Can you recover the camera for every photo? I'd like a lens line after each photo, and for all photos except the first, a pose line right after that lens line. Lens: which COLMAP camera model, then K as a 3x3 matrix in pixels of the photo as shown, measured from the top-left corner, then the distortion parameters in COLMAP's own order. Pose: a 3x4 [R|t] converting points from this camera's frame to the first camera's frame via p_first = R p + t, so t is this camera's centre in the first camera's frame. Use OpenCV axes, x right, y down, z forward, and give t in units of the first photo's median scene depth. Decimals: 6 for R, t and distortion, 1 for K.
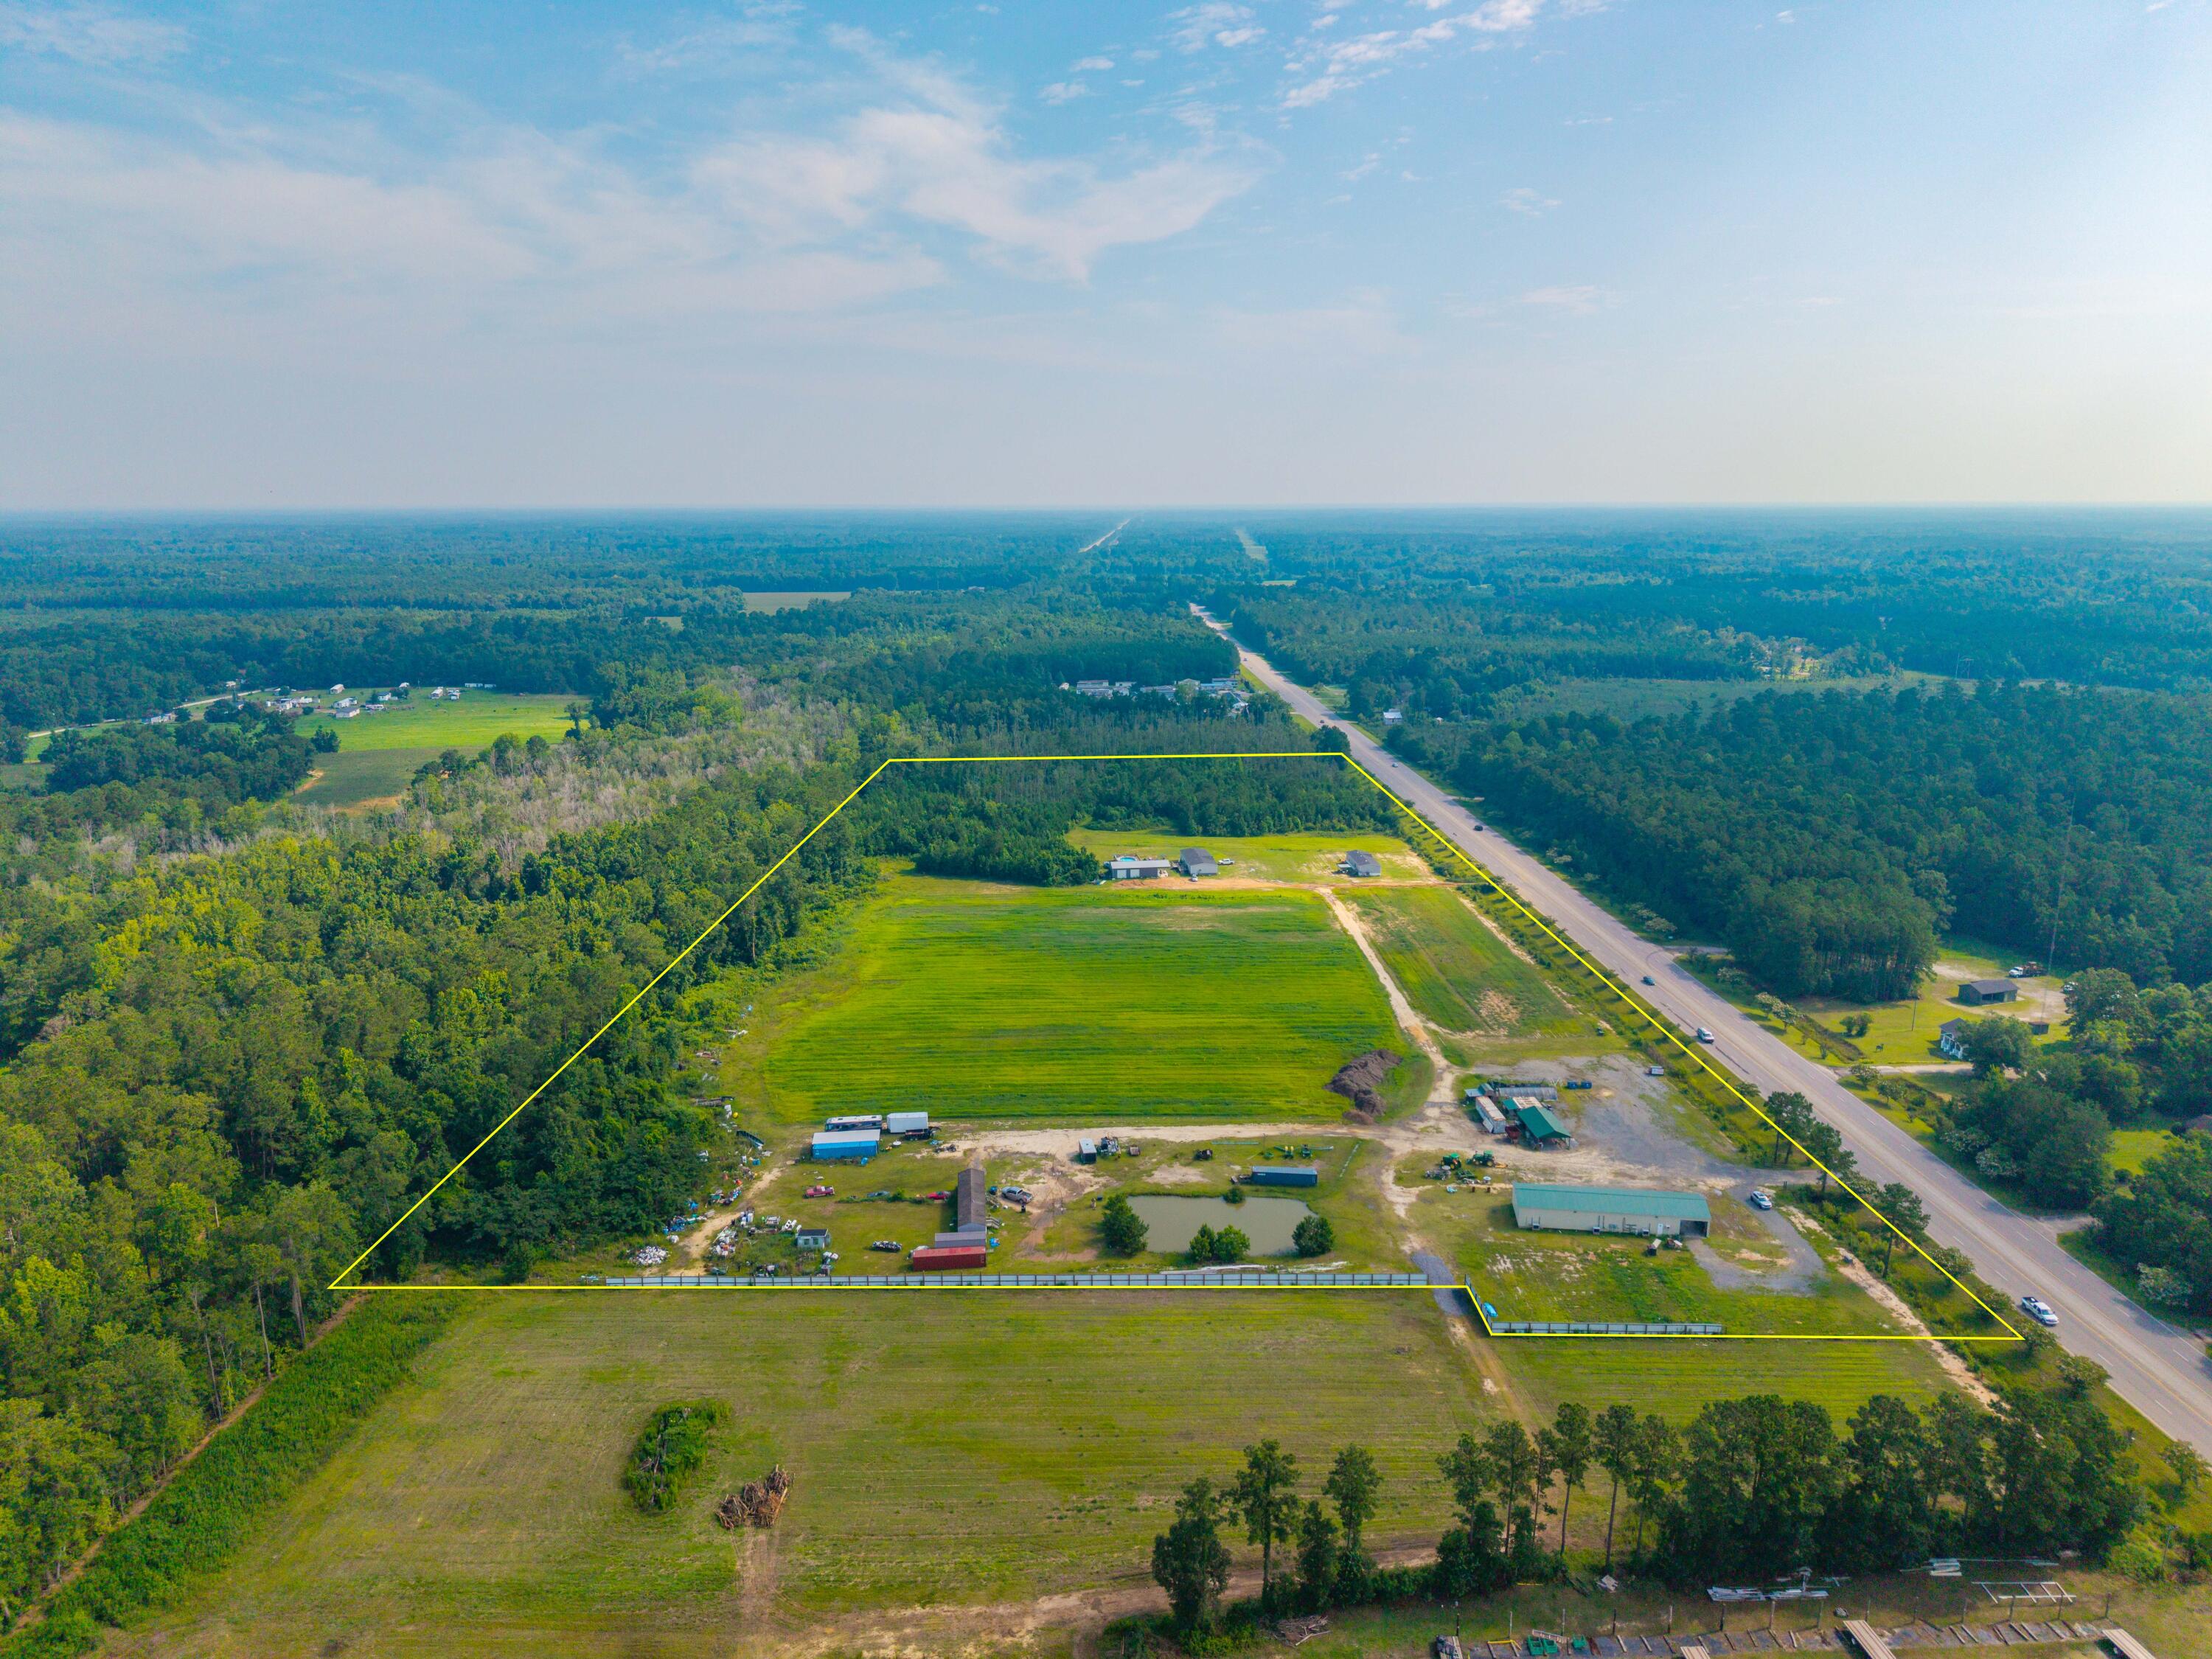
lens RADIAL K [[1485.5, 0, 1106.0], [0, 1485.5, 829.5], [0, 0, 1]] dist [0.061068, -0.053025]
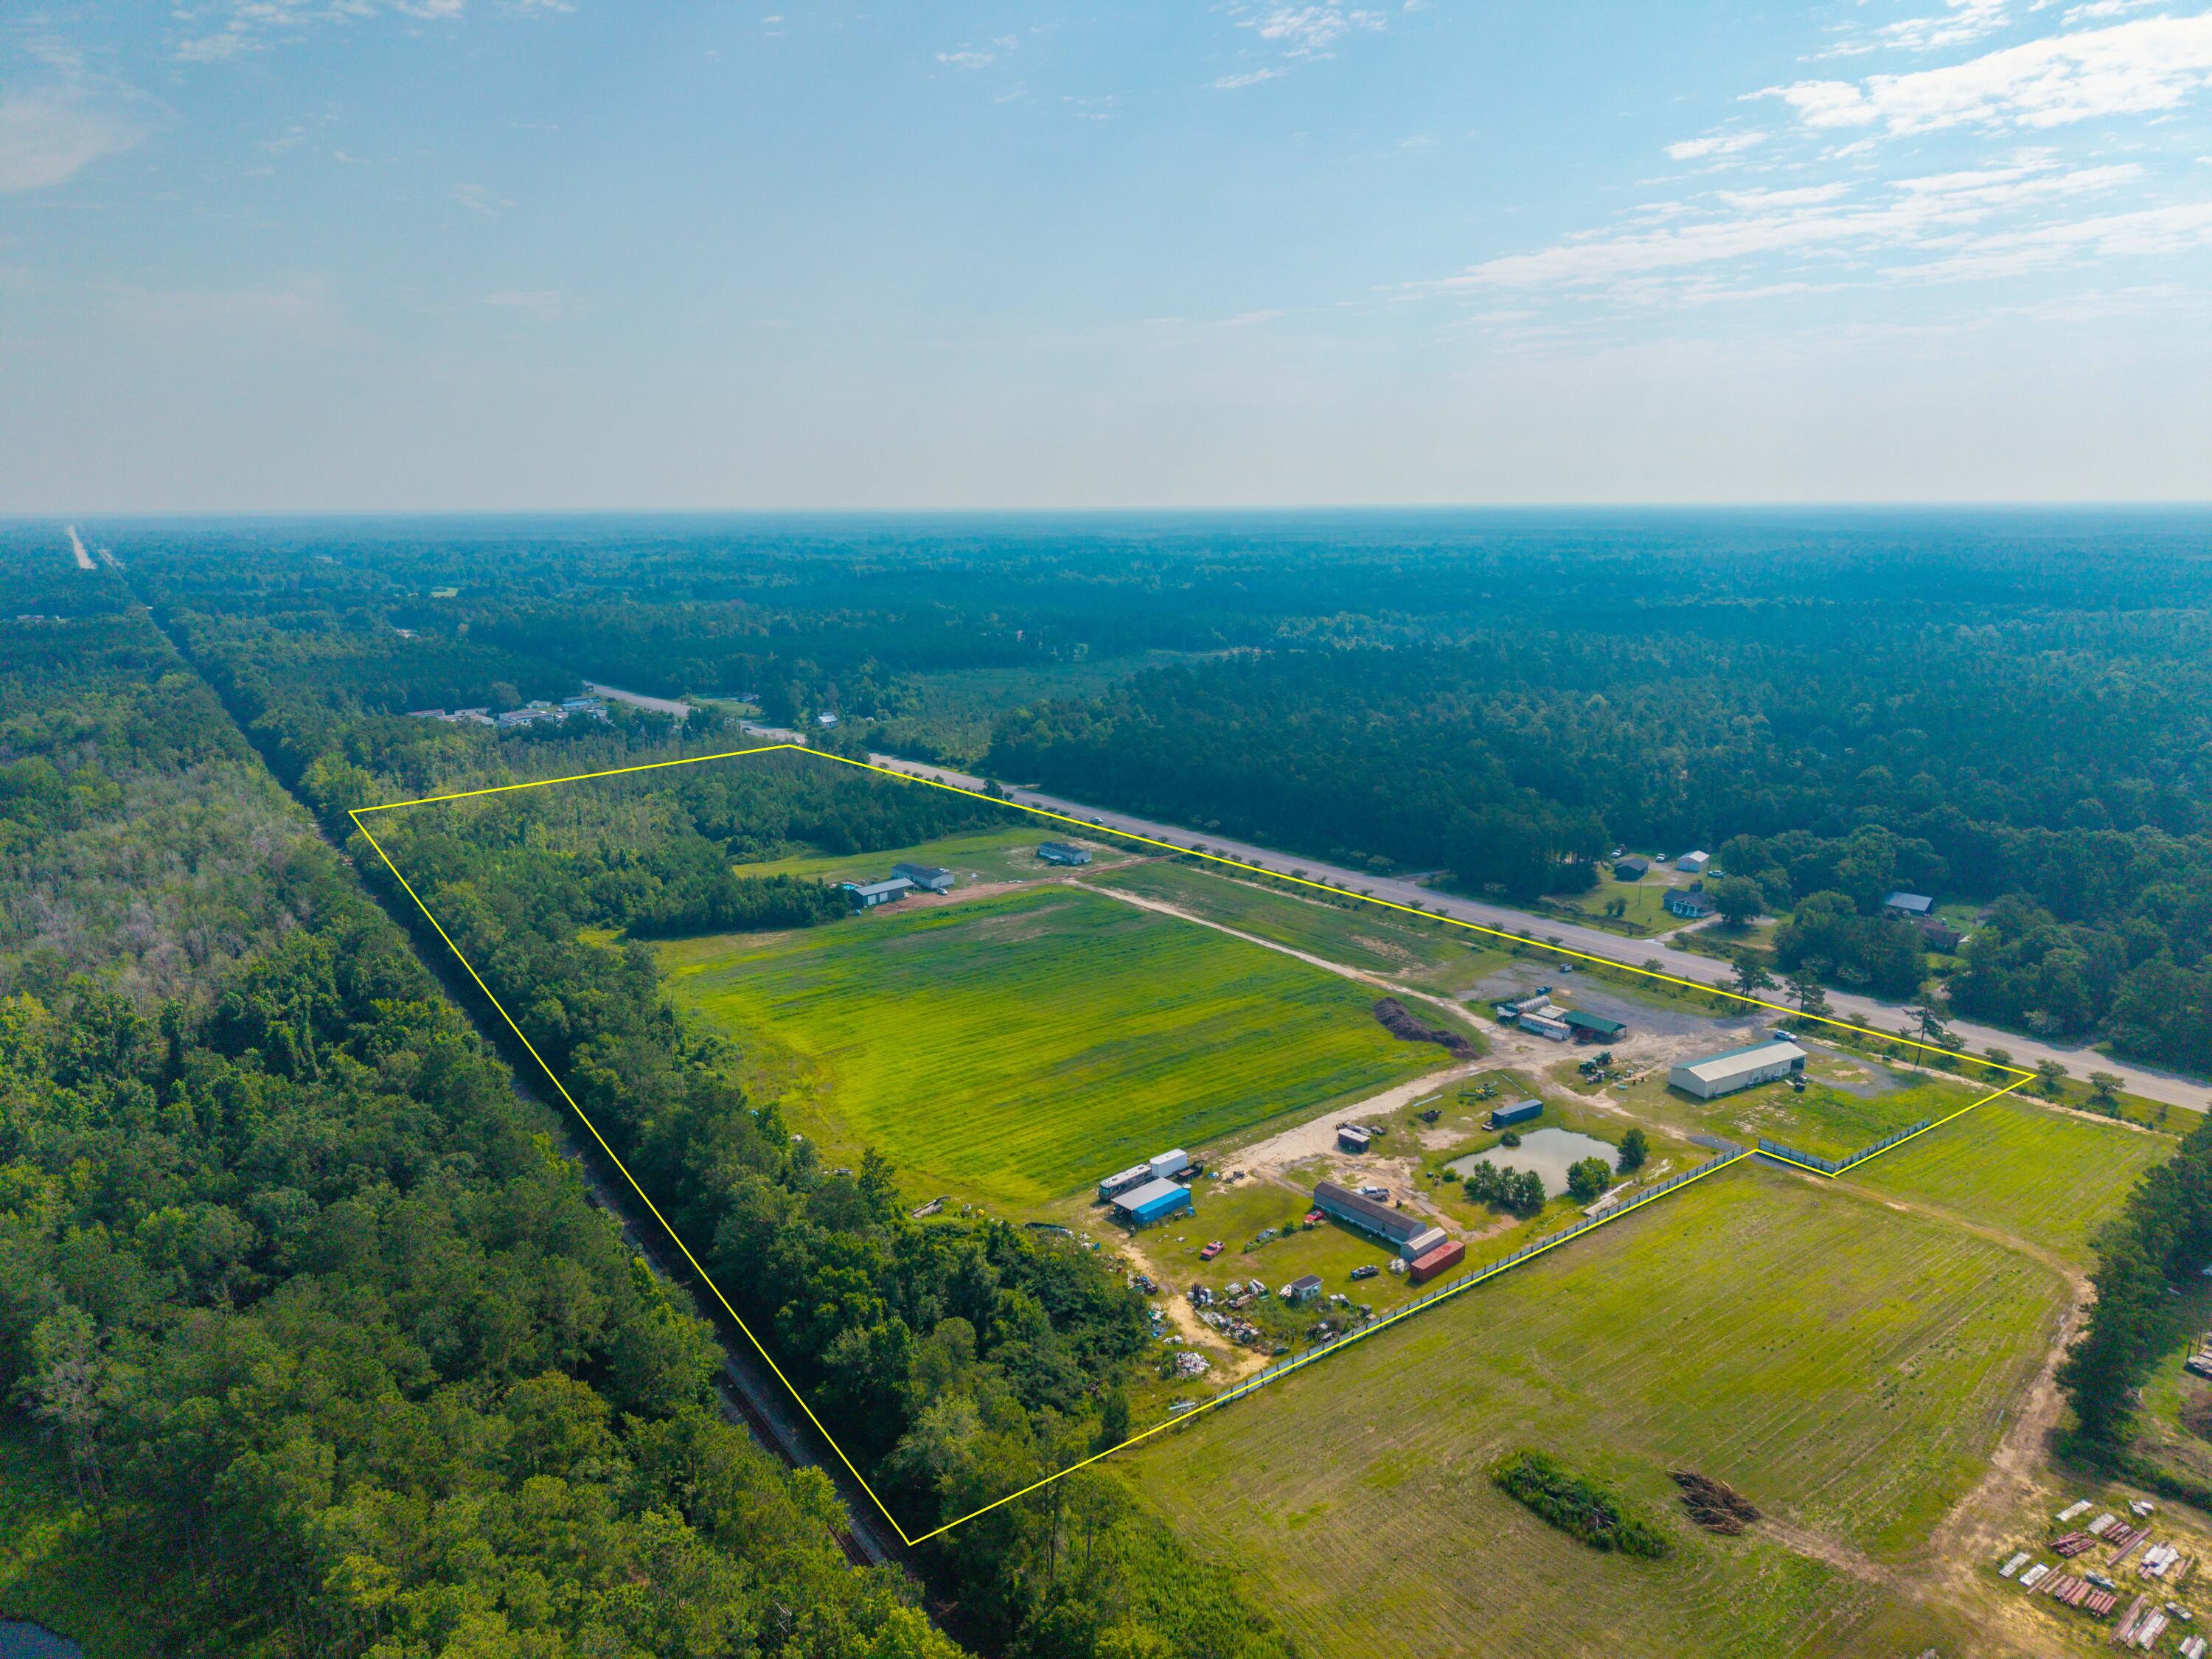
lens RADIAL K [[1468.2, 0, 1097.0], [0, 1468.2, 820.9], [0, 0, 1]] dist [0.043647, -0.028691]
pose [[0.805483, -0.131807, 0.577775, -0.528032], [0.135460, 0.990091, 0.037023, -0.045413], [-0.576930, 0.048444, 0.815356, 0.202860]]
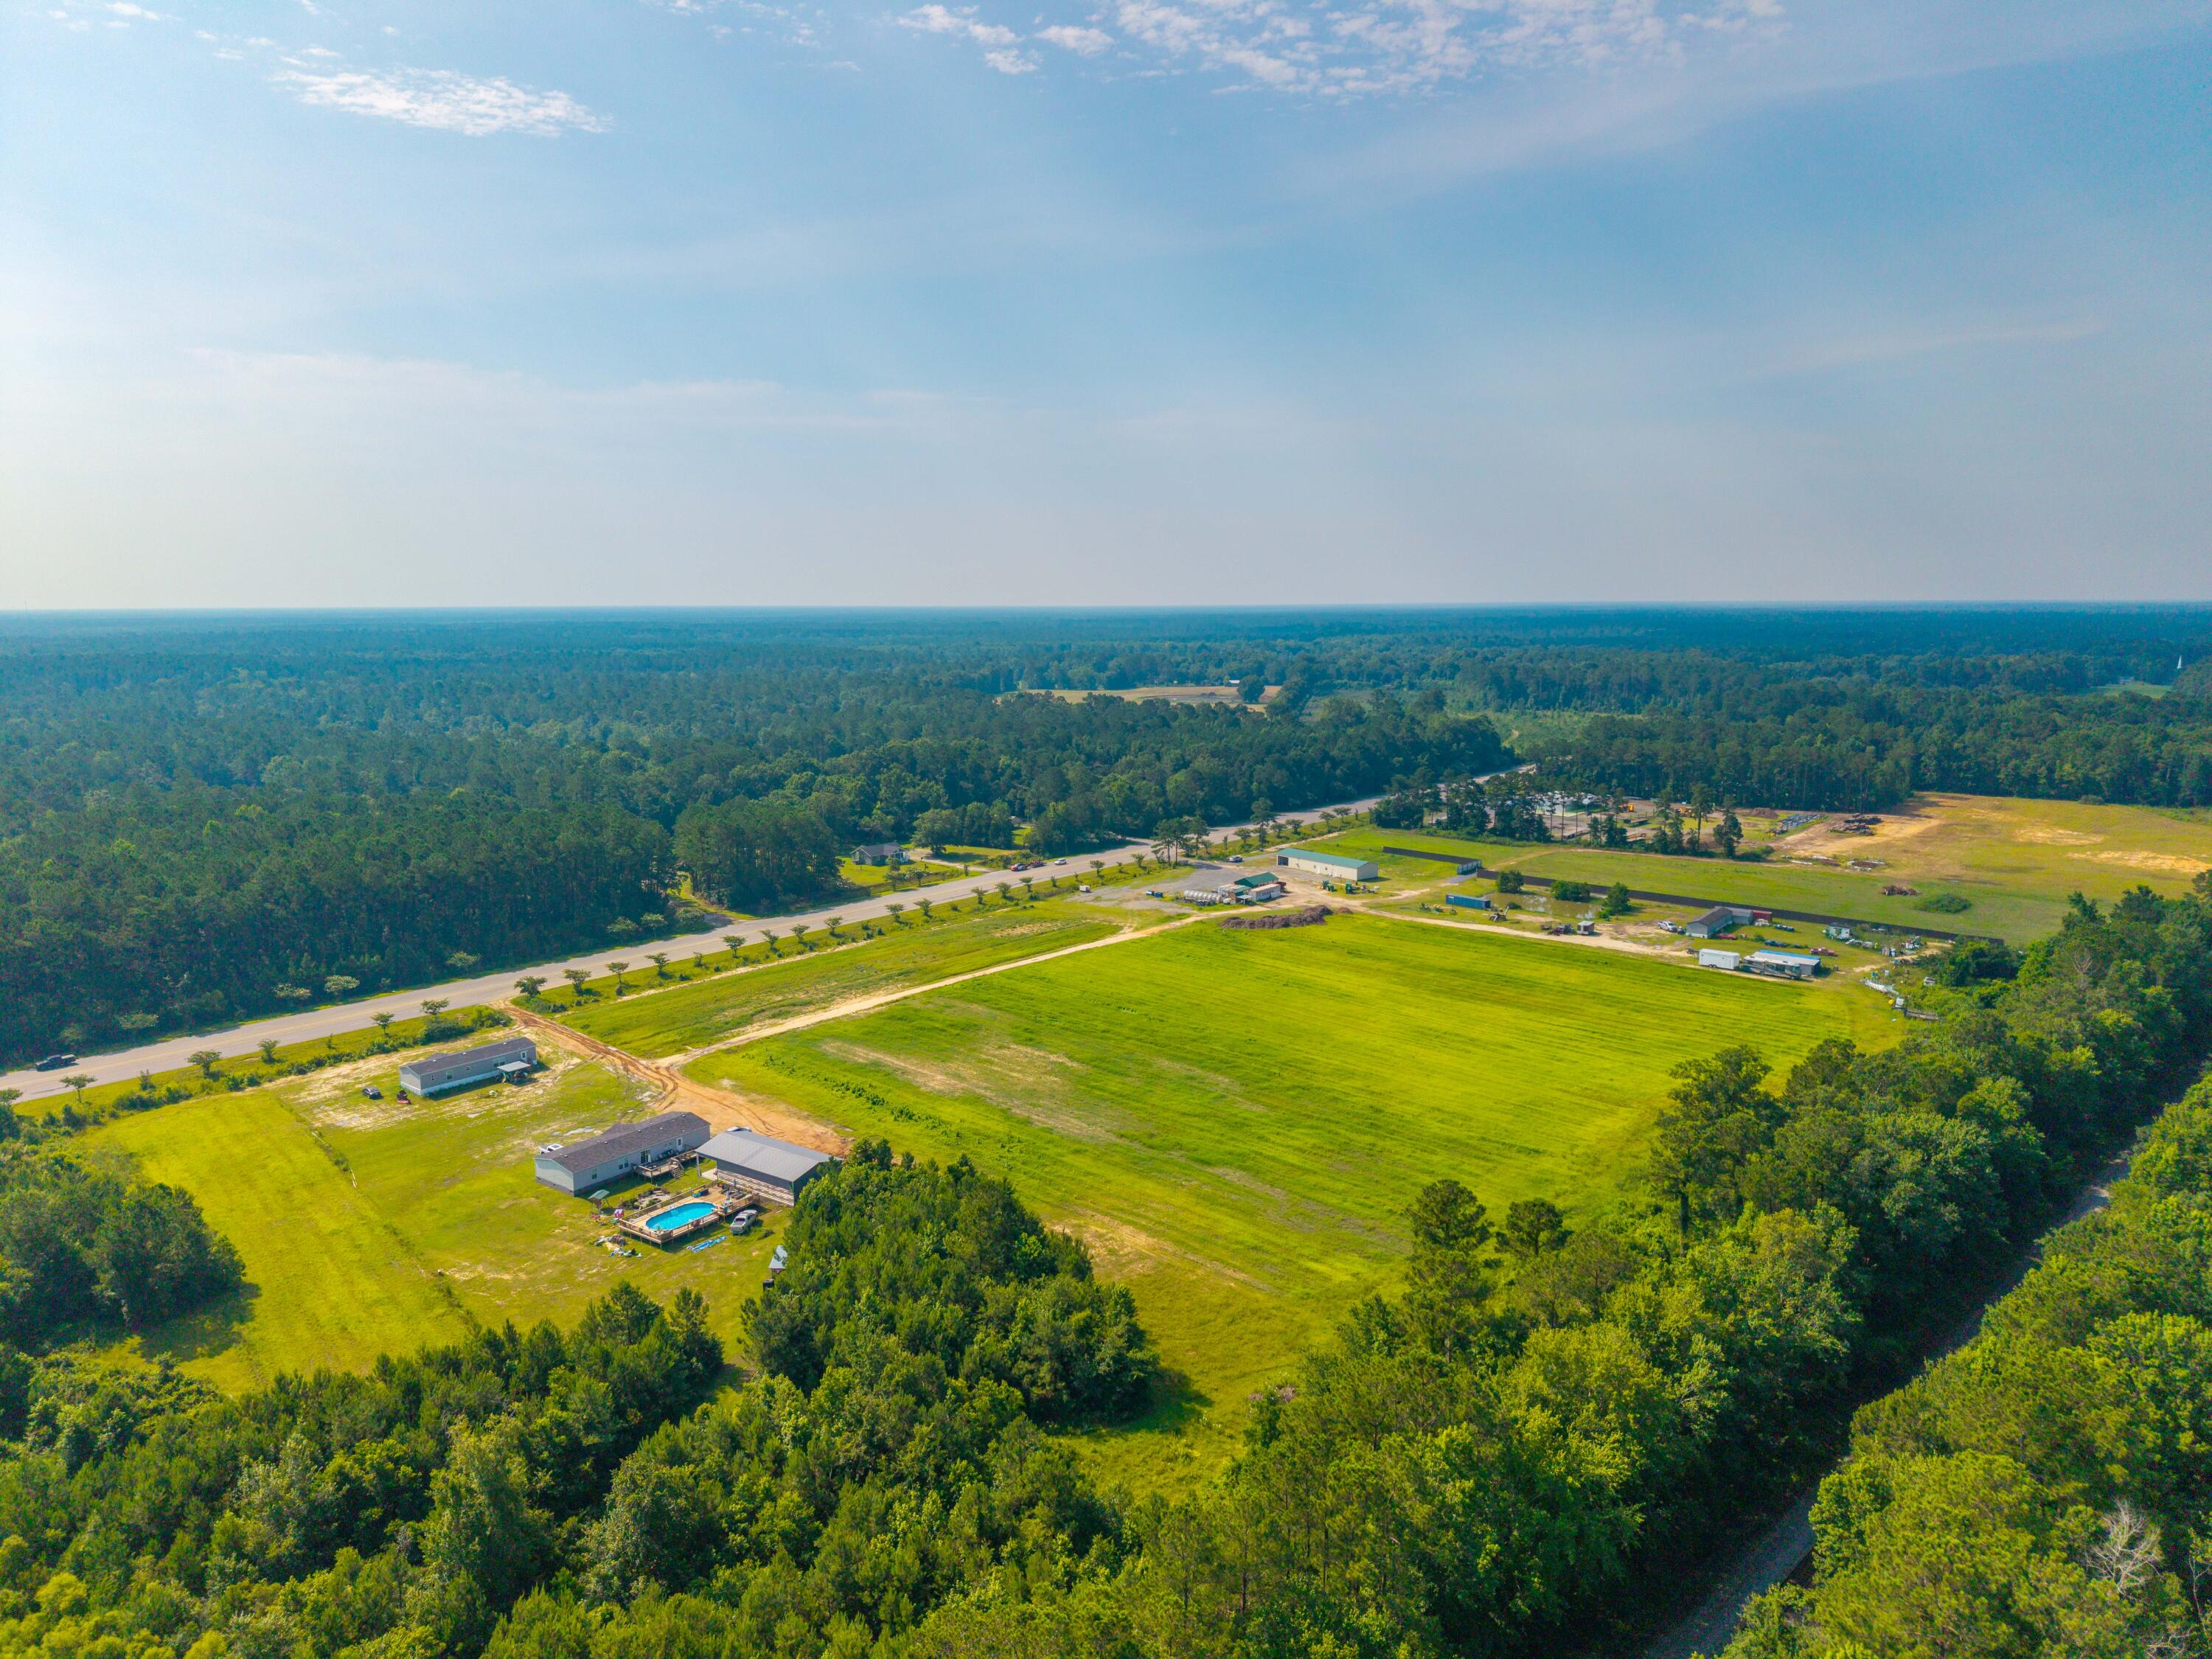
lens RADIAL K [[1496.0, 0, 1113.7], [0, 1496.0, 827.1], [0, 0, 1]] dist [0.018768, -0.029545]
pose [[-0.727027, -0.098547, 0.679500, -0.421585], [0.157065, 0.939535, 0.304311, -0.227179], [-0.668403, 0.327968, -0.667589, 1.549992]]
